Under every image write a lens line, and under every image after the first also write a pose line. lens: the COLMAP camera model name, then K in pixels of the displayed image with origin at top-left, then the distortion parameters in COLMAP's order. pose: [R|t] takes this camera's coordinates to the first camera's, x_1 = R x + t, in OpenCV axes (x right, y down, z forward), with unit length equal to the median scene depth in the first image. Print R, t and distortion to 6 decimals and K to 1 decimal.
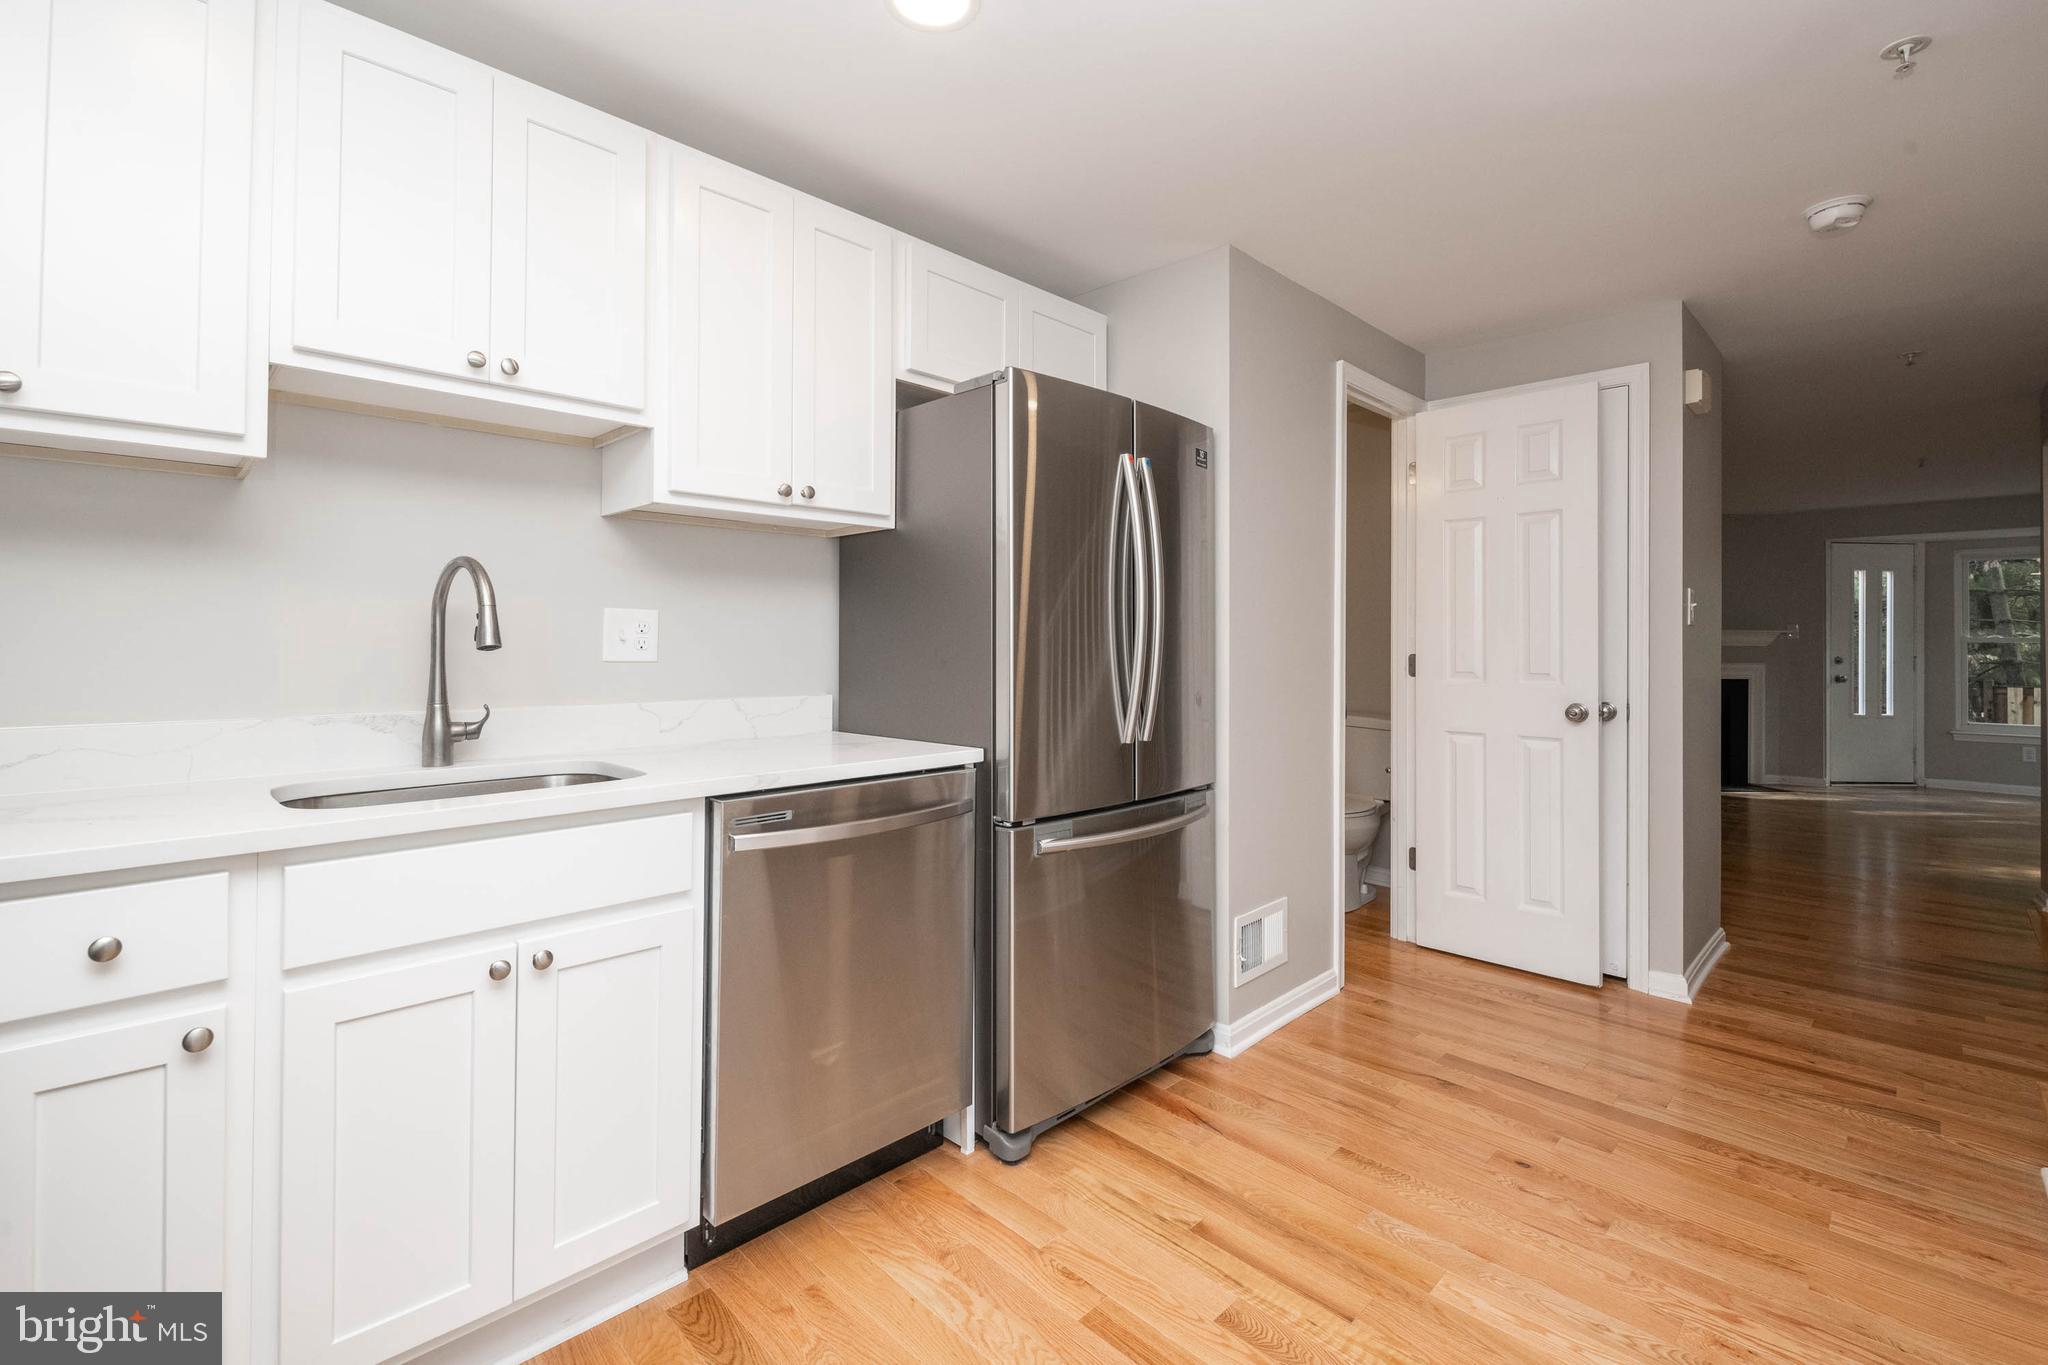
lens RADIAL K [[897.7, 0, 1020.0], [0, 897.7, 632.3], [0, 0, 1]] dist [-0.003496, -0.001208]
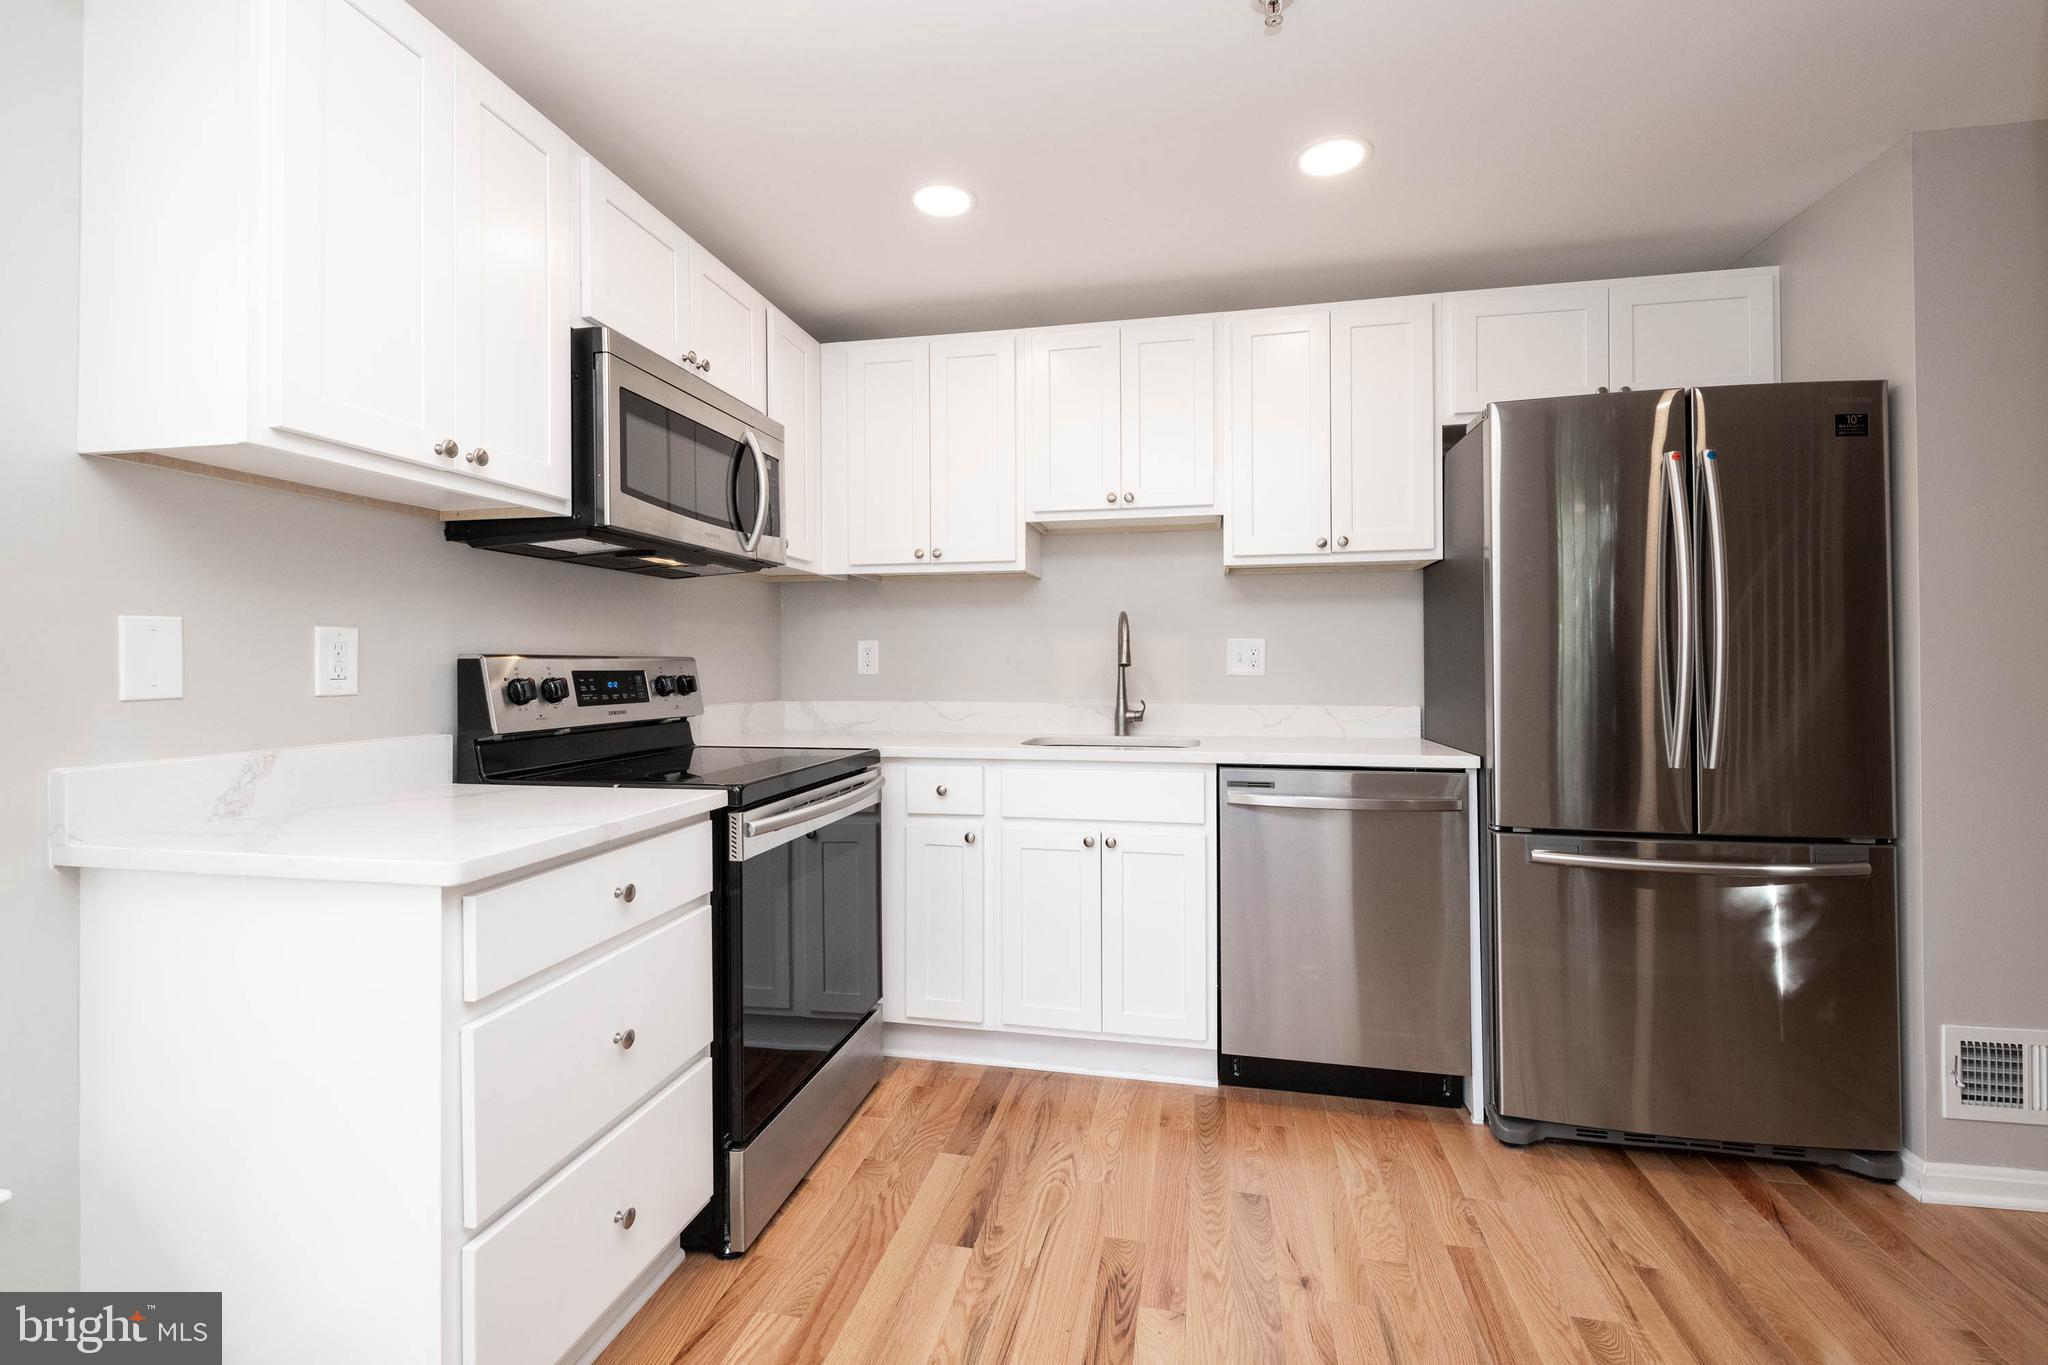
lens RADIAL K [[880.4, 0, 1023.8], [0, 880.4, 664.7], [0, 0, 1]] dist [-0.001153, -0.000492]
pose [[0.549663, -0.004908, -0.835372, 0.547222], [0.011086, 0.999938, 0.001420, 0.009880], [0.835313, -0.010042, 0.549683, -0.054645]]
